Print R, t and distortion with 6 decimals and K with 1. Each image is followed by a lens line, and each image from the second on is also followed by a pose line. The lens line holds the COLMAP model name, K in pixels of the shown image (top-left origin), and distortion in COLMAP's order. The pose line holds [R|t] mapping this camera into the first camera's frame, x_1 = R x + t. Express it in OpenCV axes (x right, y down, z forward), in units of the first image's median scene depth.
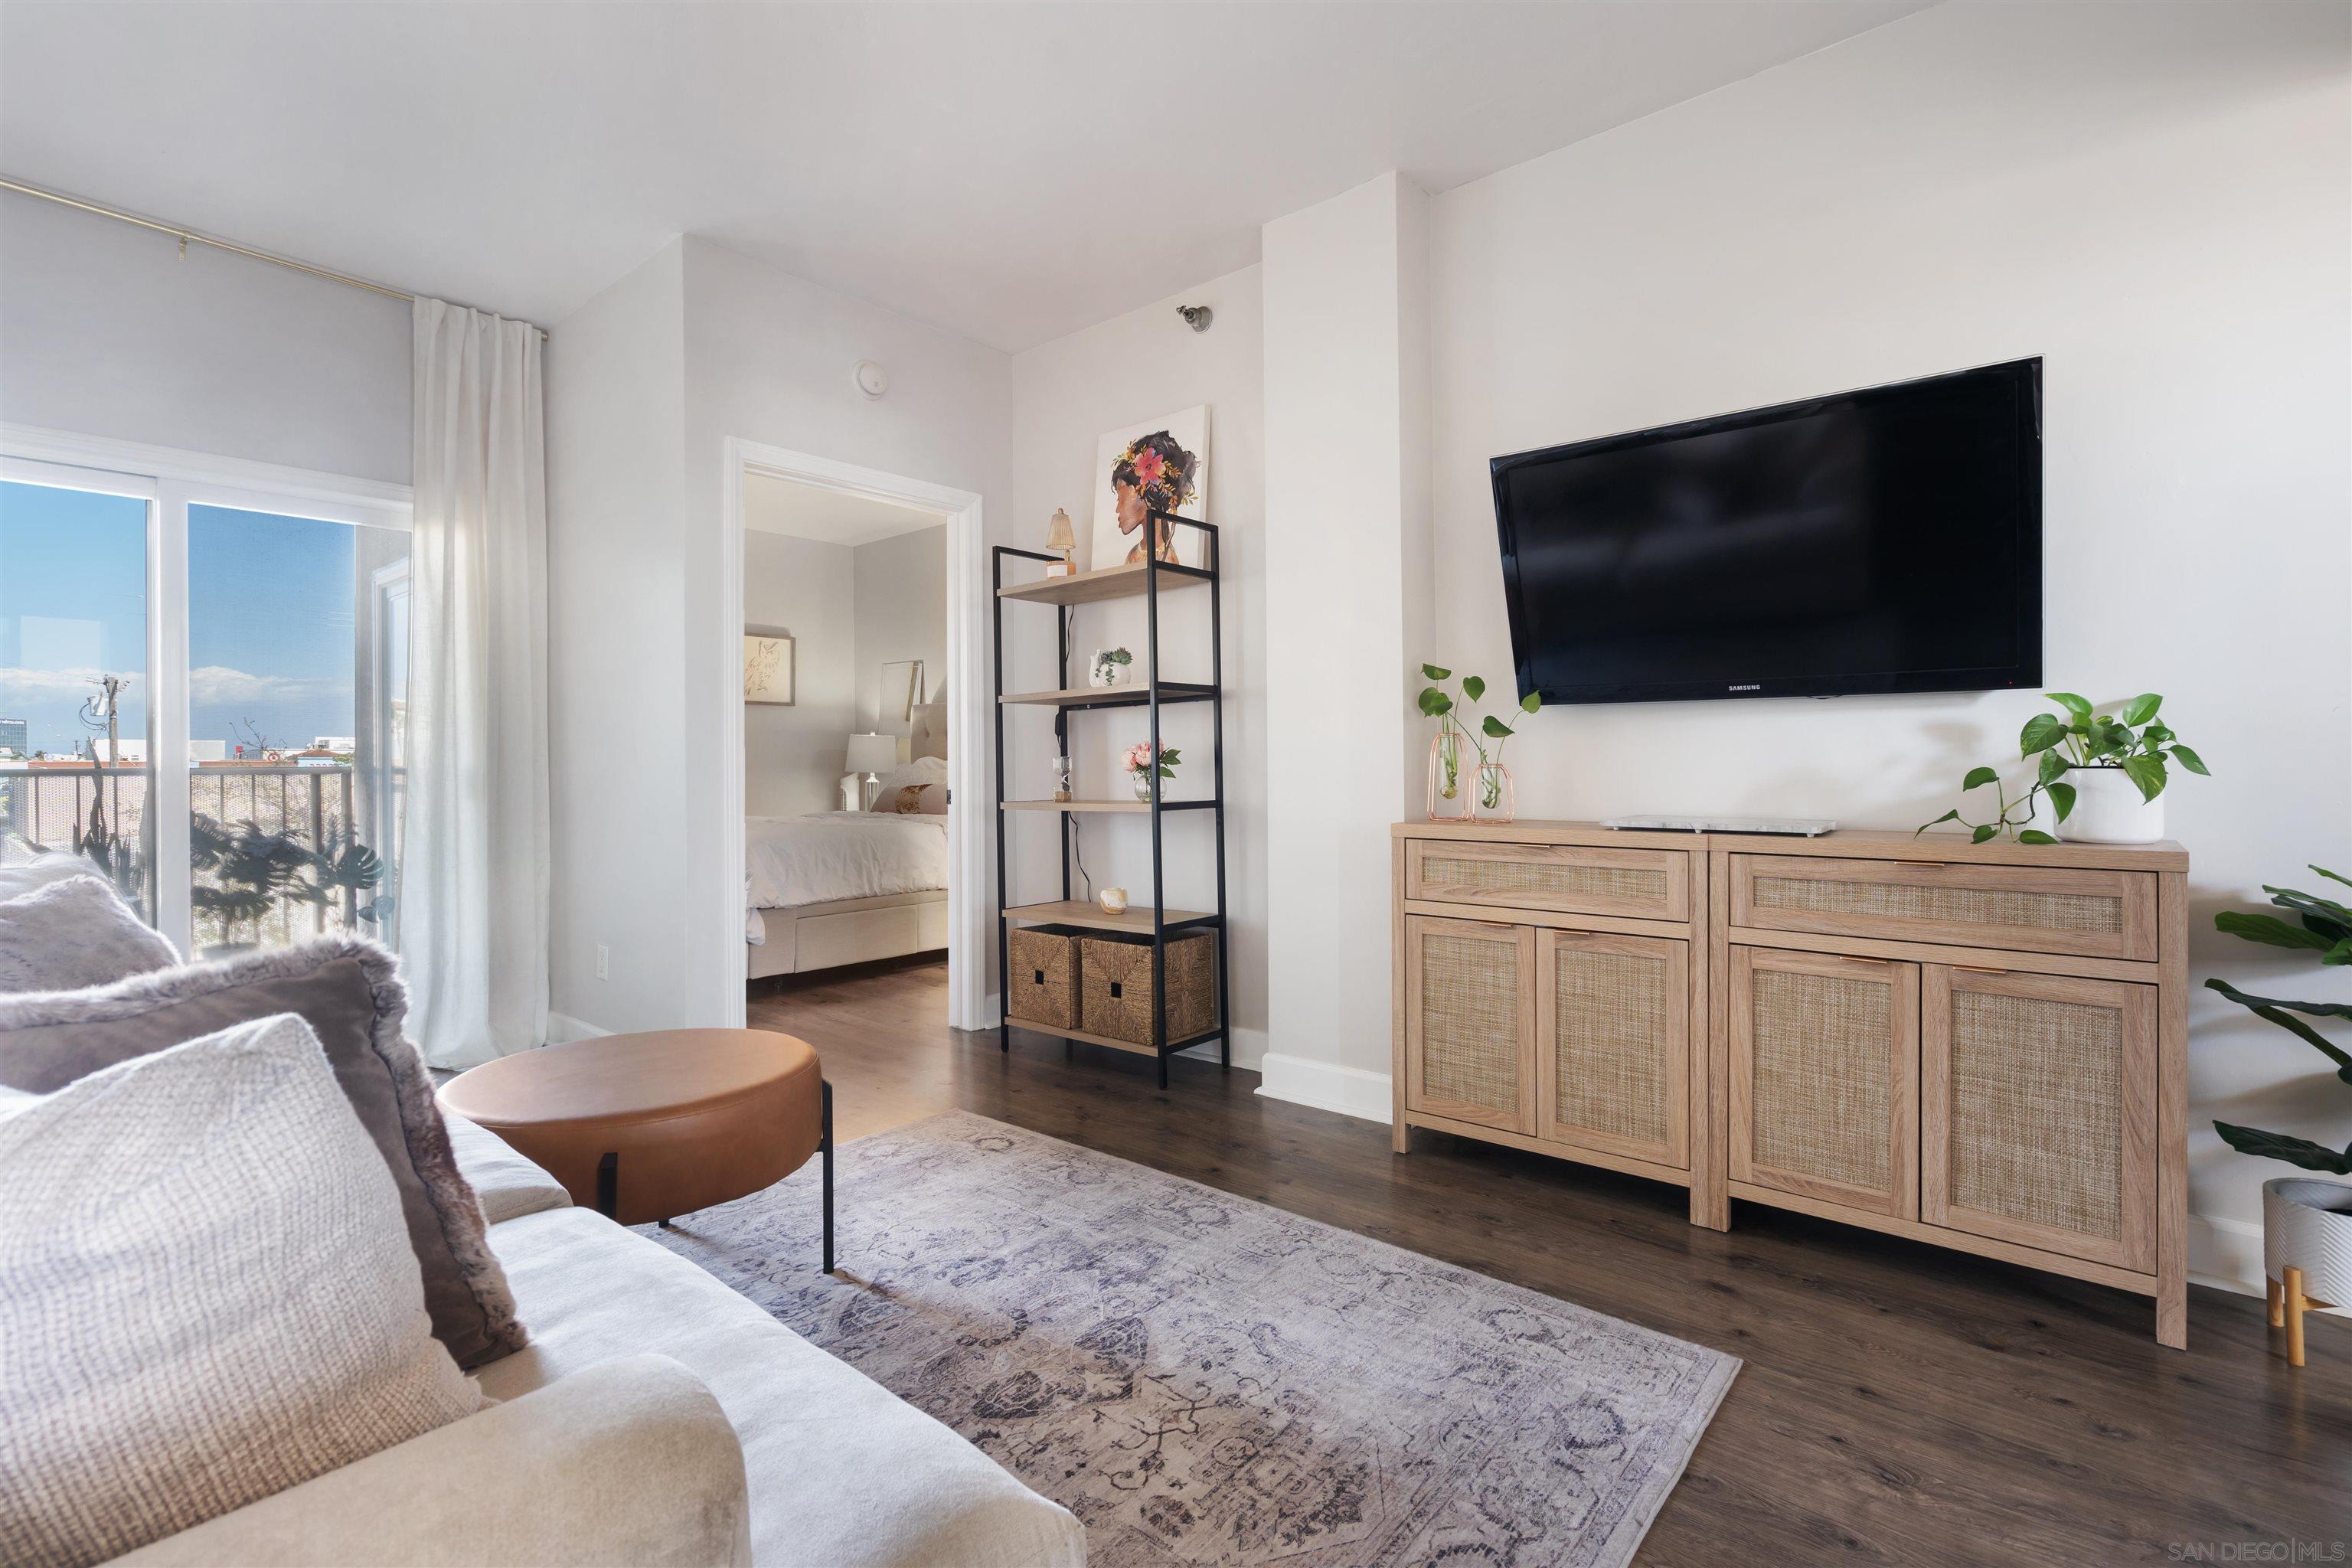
lens RADIAL K [[1067.5, 0, 1171.8], [0, 1067.5, 765.8], [0, 0, 1]] dist [-0.005603, 0.000185]
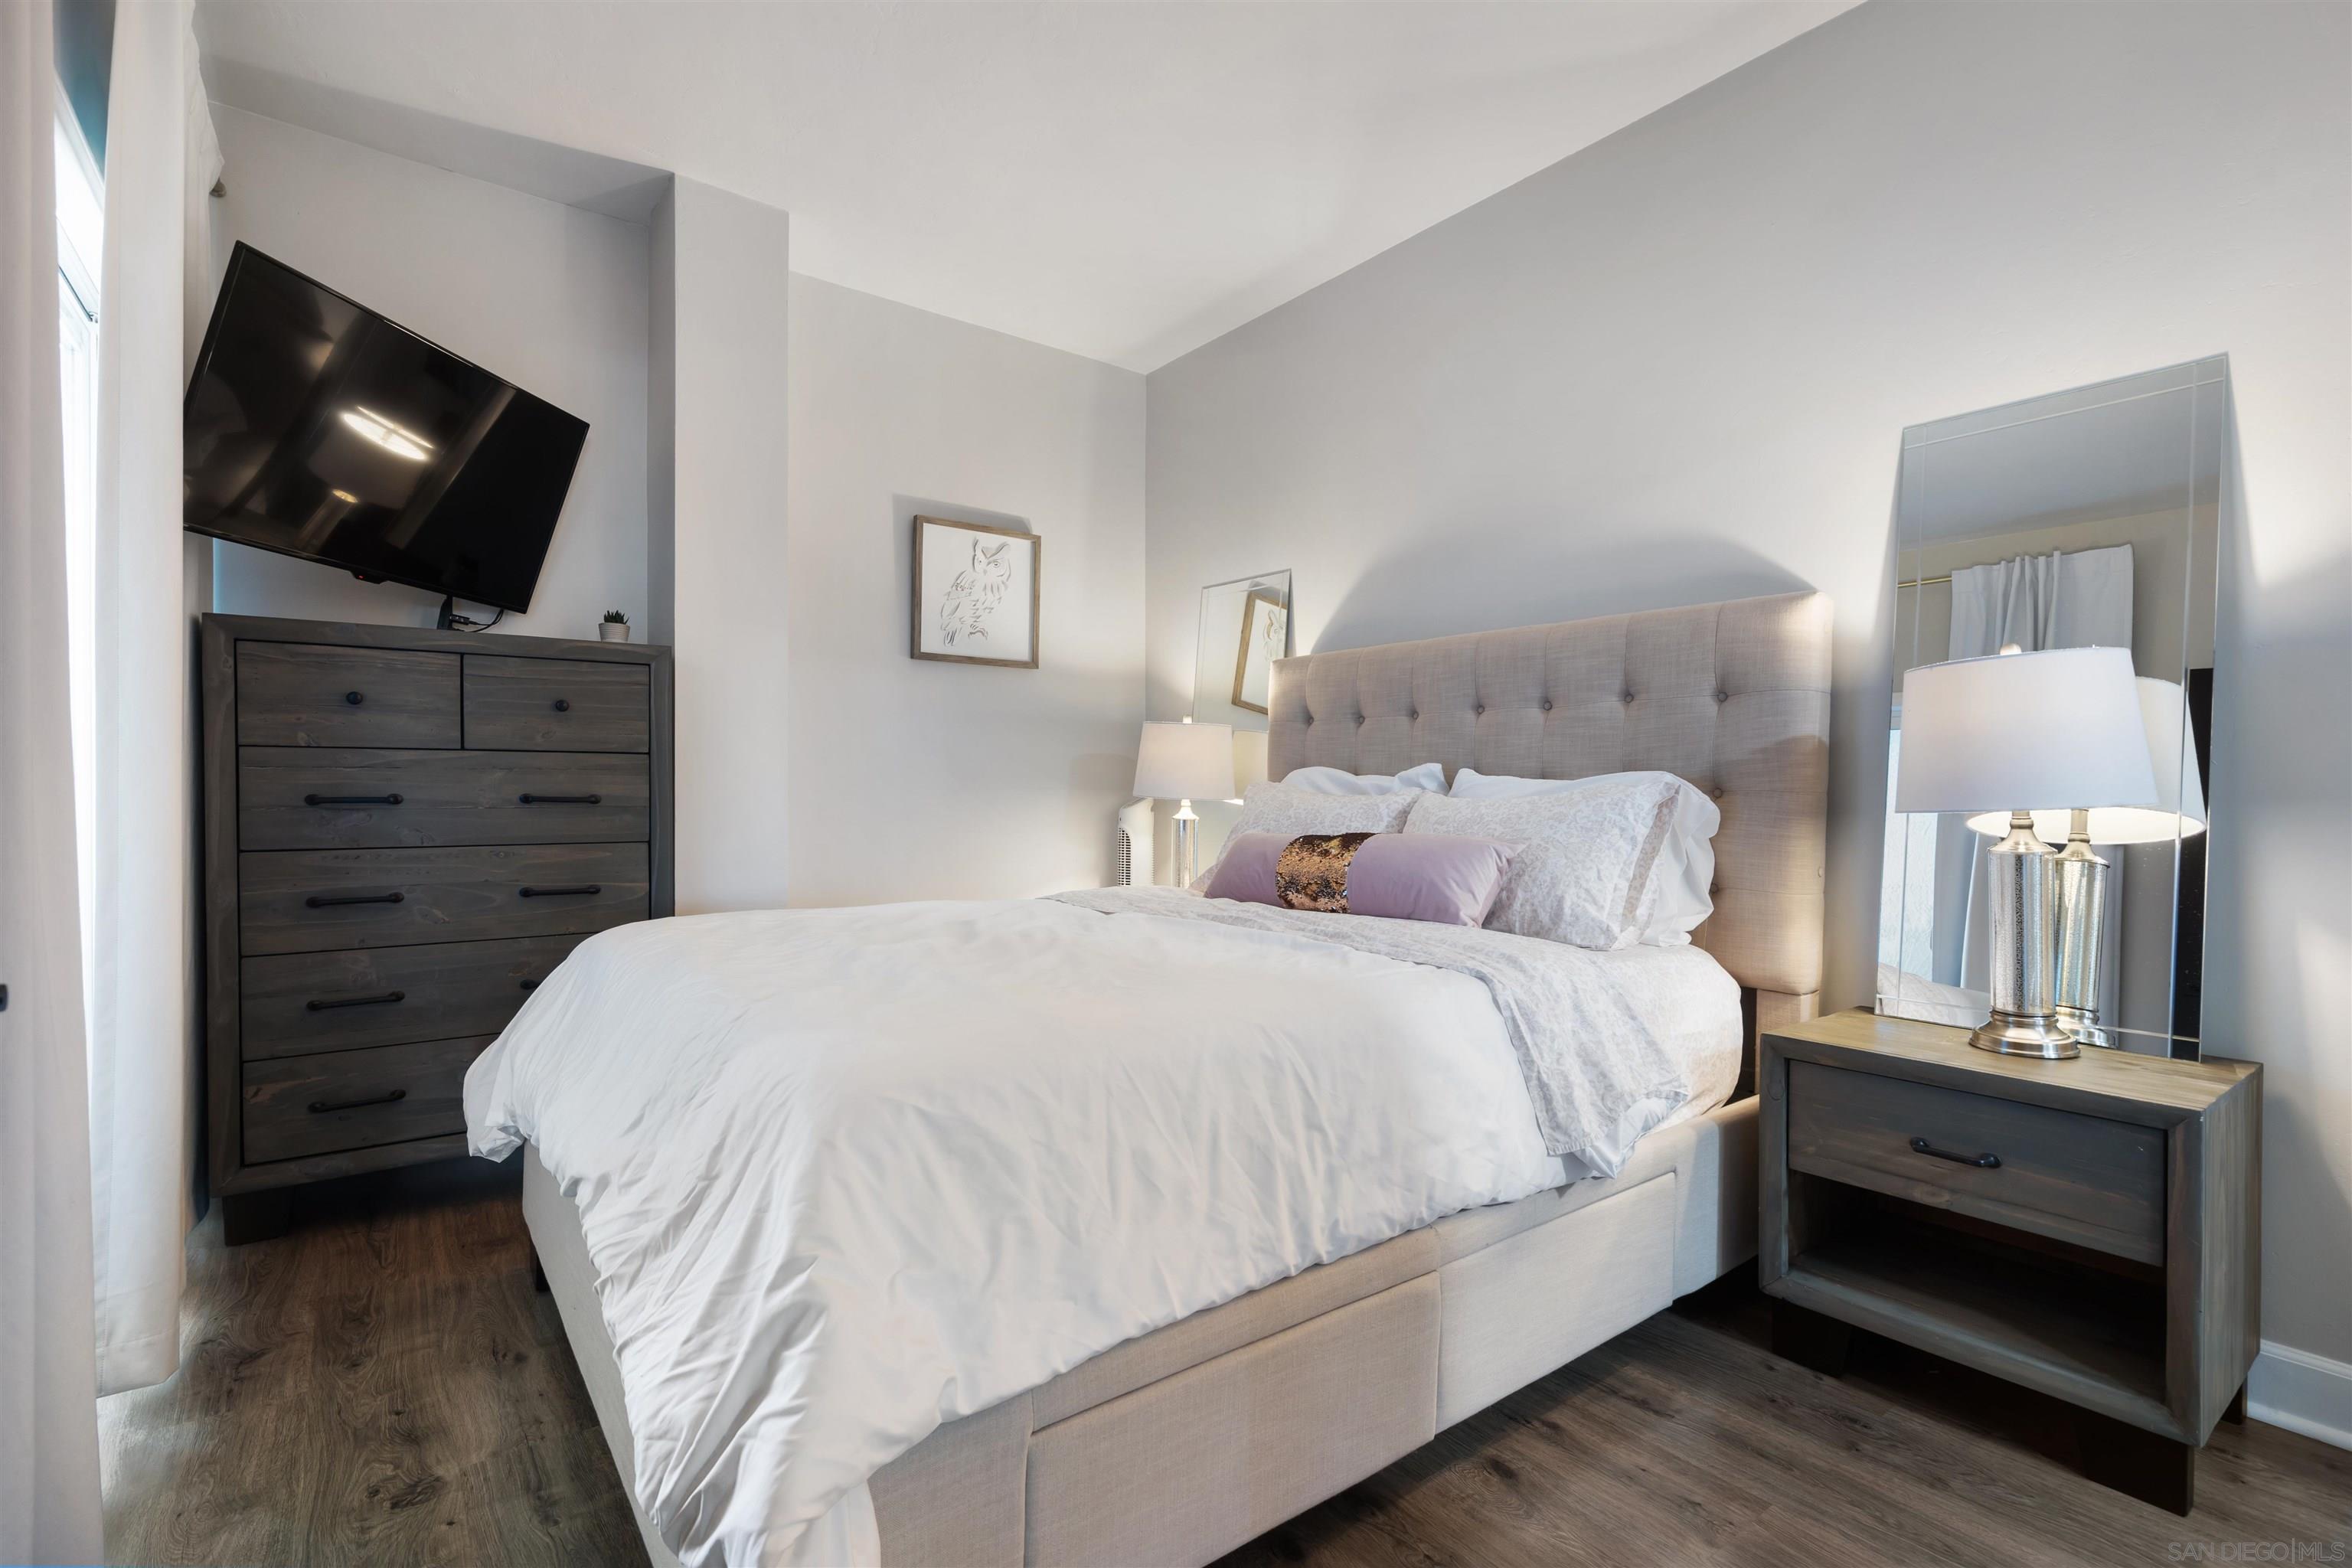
lens RADIAL K [[1076.1, 0, 1167.5], [0, 1076.1, 792.7], [0, 0, 1]] dist [-0.002349, 0.000030]
pose [[0.976363, 0.017315, -0.215441, -0.371884], [-0.016684, 0.999850, 0.004748, 0.002567], [0.215491, -0.001041, 0.976505, 1.050606]]
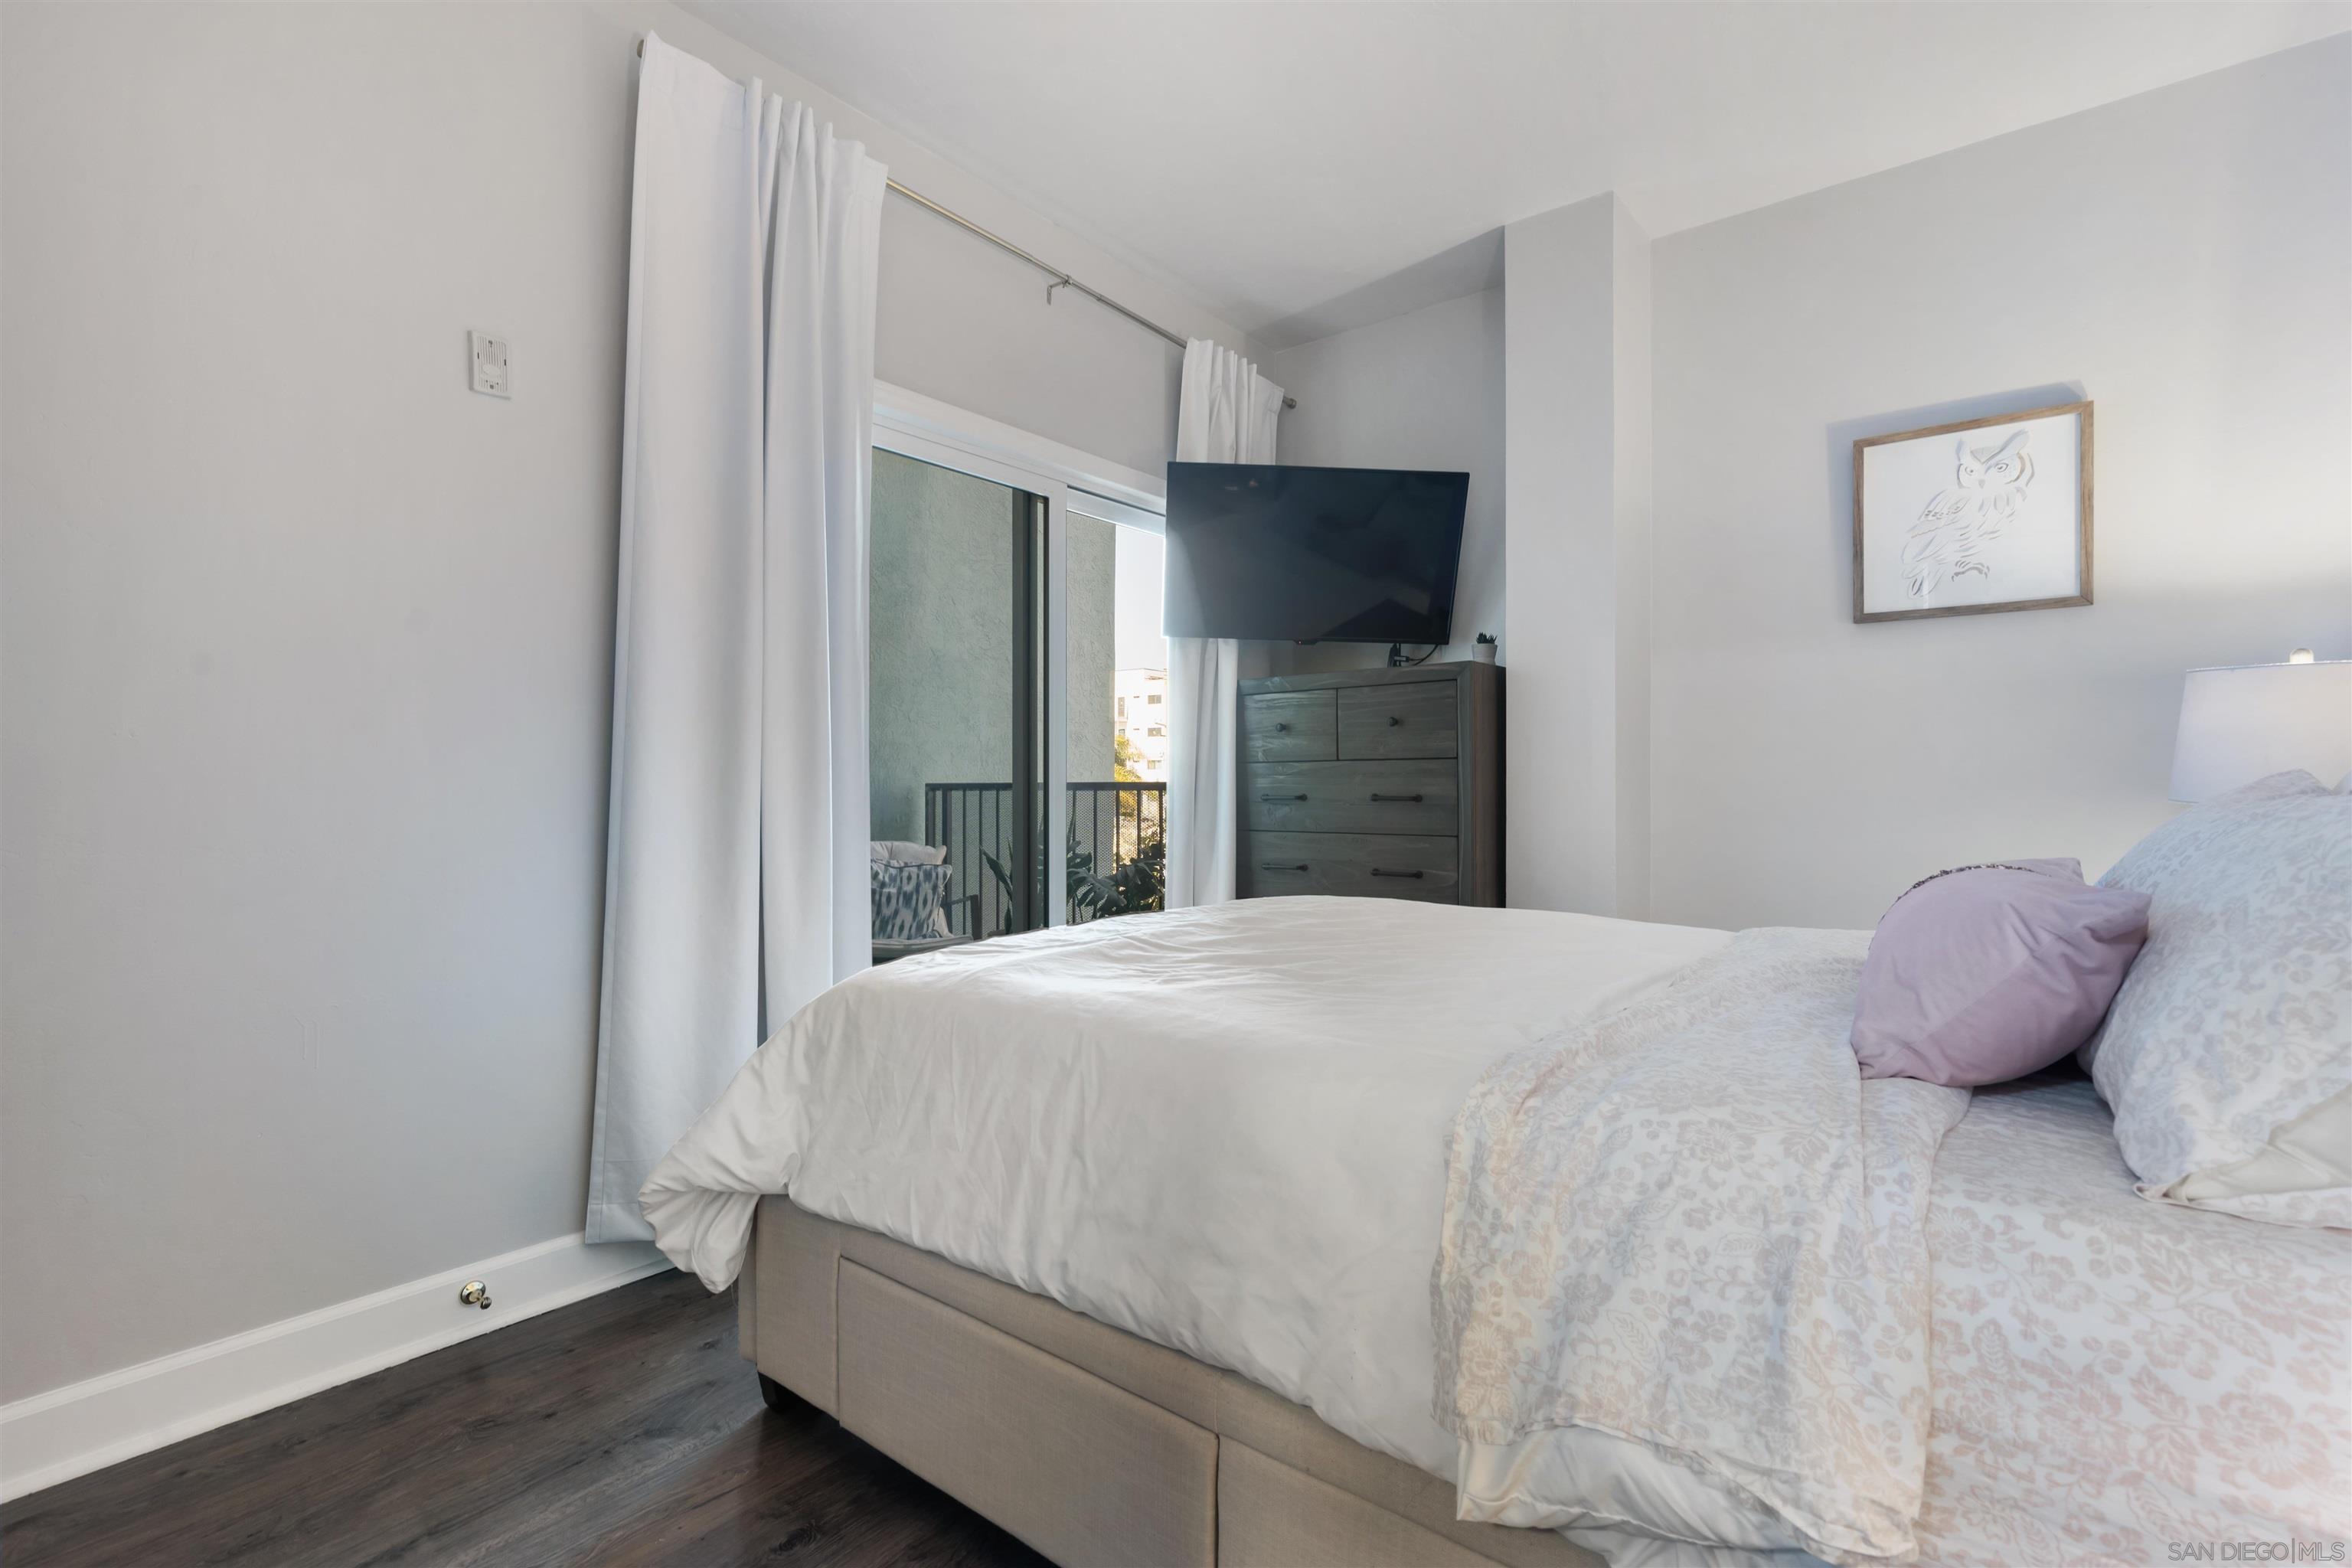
lens RADIAL K [[1072.1, 0, 1176.0], [0, 1072.1, 784.0], [0, 0, 1]] dist [-0.011129, -0.000120]
pose [[0.027089, 0.006220, -0.999614, -0.045815], [-0.004559, 0.999971, 0.006098, 0.001186], [0.999623, 0.004392, 0.027117, 1.471641]]
